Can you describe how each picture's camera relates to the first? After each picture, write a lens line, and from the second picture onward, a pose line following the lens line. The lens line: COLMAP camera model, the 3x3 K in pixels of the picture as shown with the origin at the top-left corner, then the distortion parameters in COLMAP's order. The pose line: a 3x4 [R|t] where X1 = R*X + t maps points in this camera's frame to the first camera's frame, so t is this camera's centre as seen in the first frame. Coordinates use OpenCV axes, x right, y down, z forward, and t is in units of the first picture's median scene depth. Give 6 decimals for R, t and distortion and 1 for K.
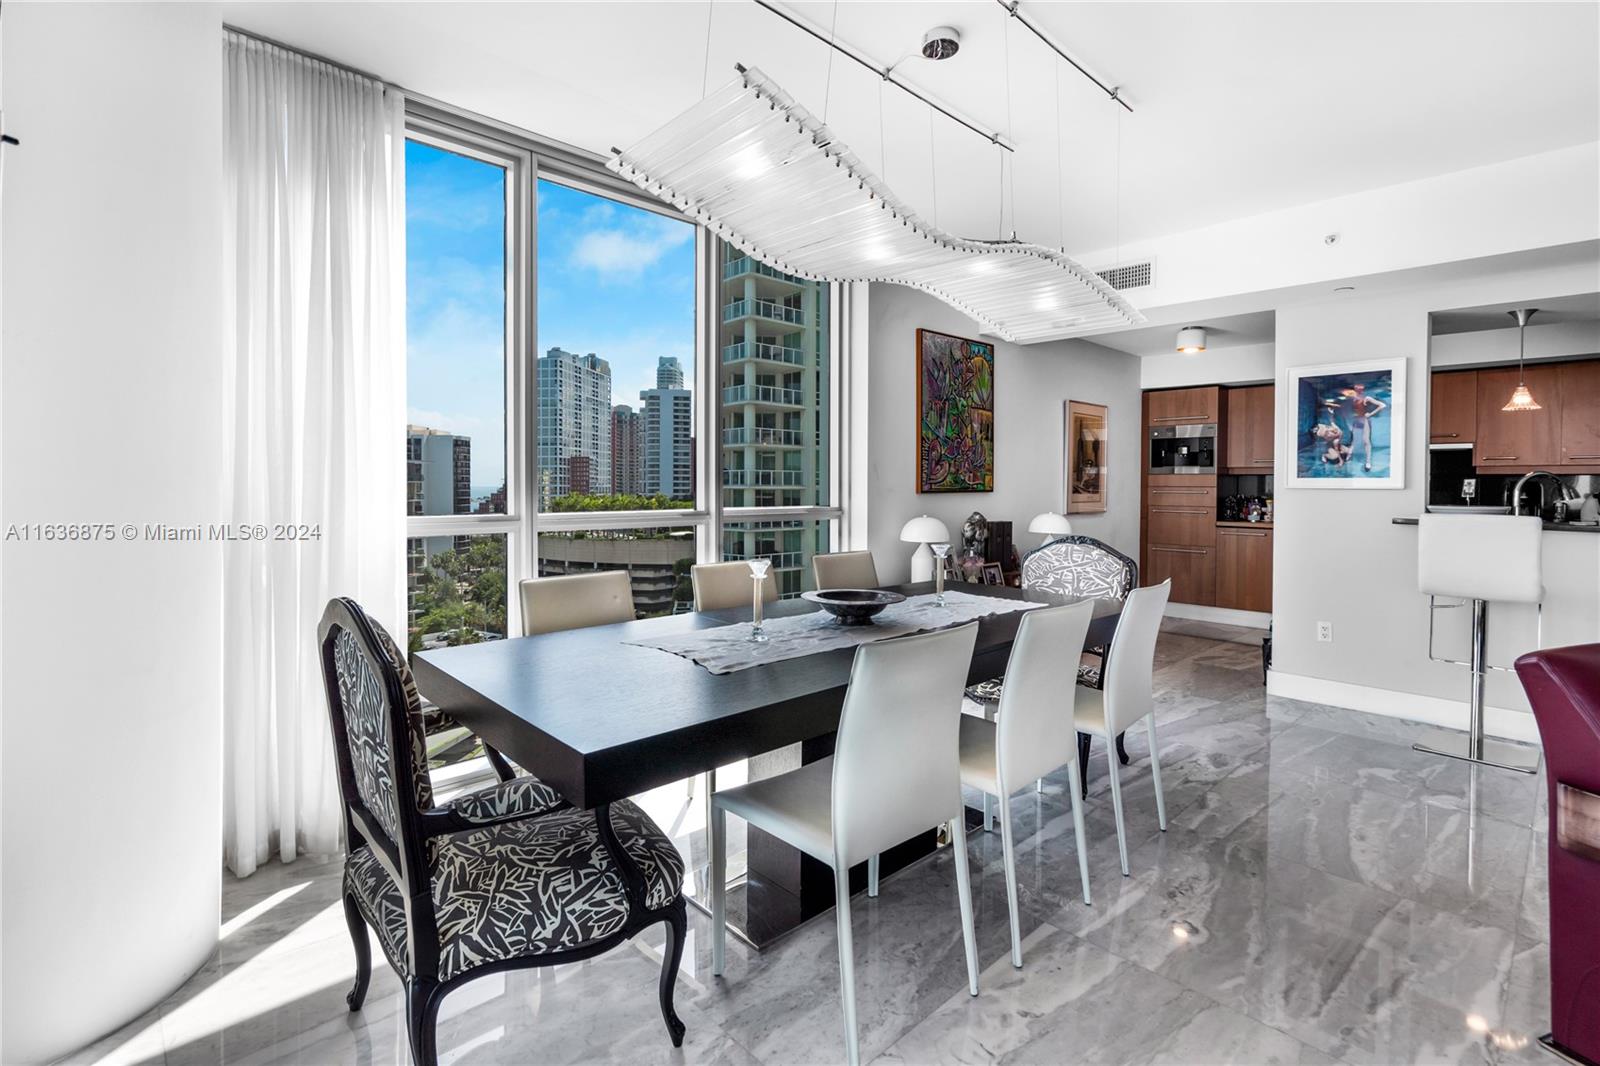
lens RADIAL K [[750.6, 0, 801.2], [0, 750.6, 499.6], [0, 0, 1]] dist [-0.011532, -0.000519]
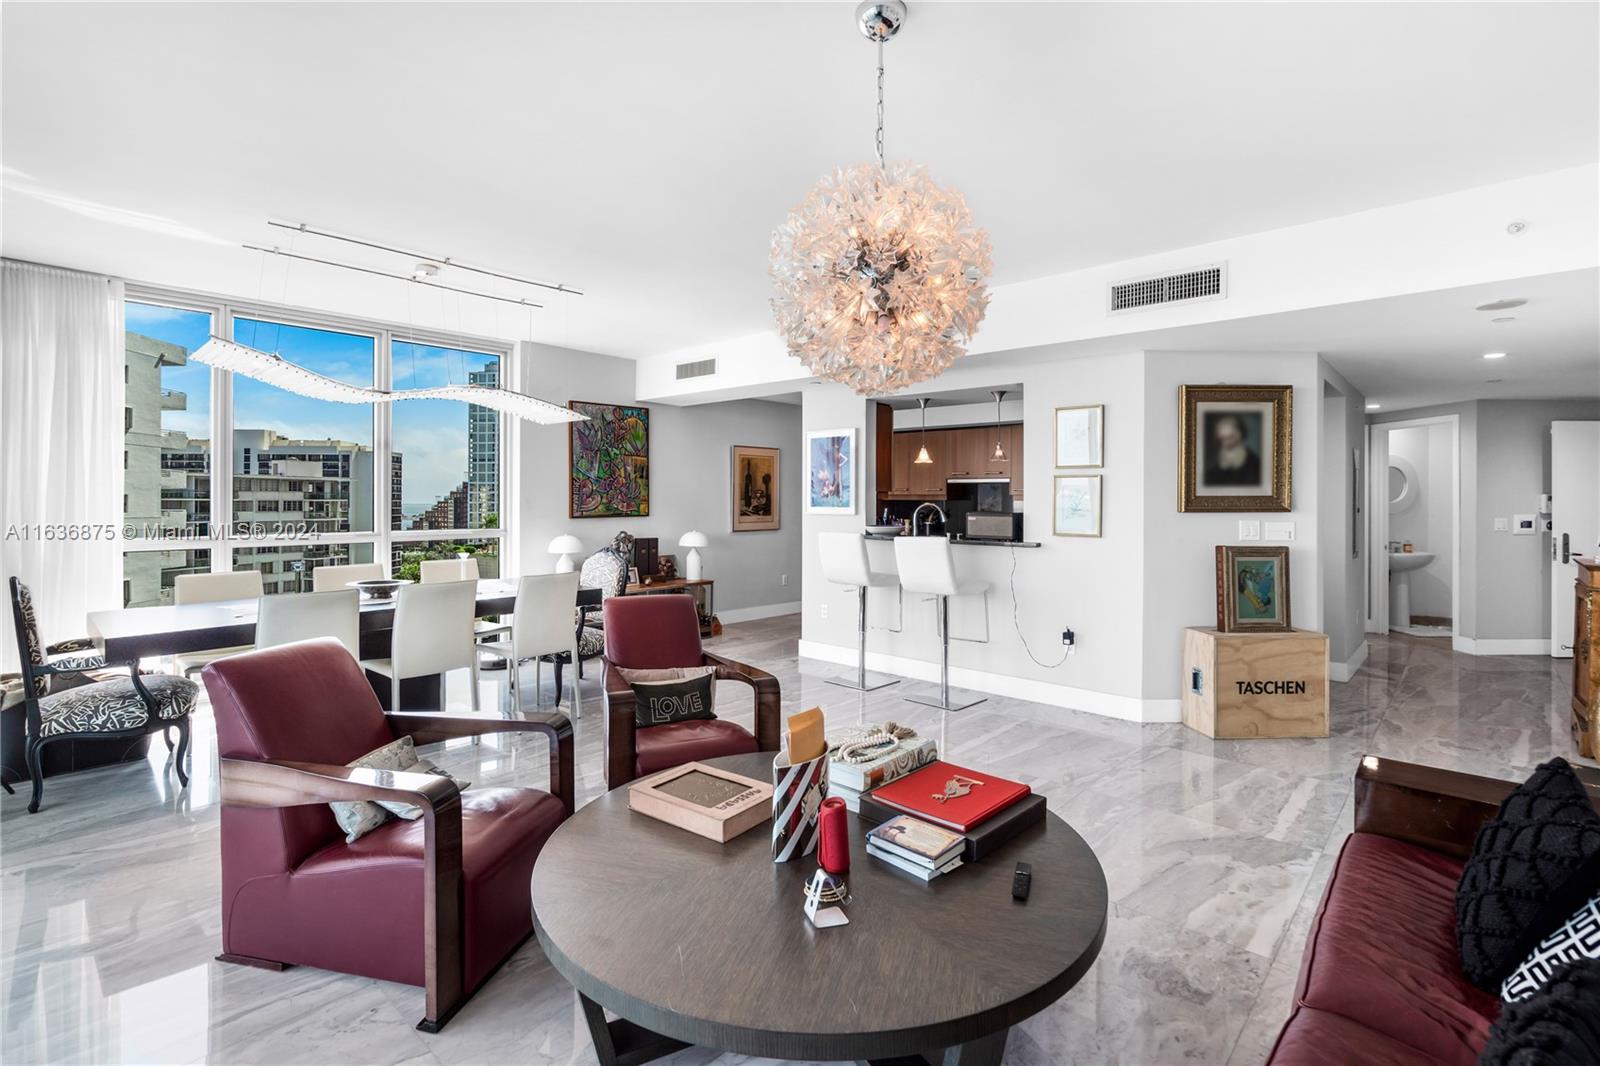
lens RADIAL K [[750.6, 0, 801.2], [0, 750.6, 499.6], [0, 0, 1]] dist [-0.011532, -0.000519]
pose [[0.997305, -0.004136, 0.073253, 0.561299], [0.005663, 0.999771, -0.020660, -0.013730], [-0.073151, 0.021019, 0.997099, -0.491190]]
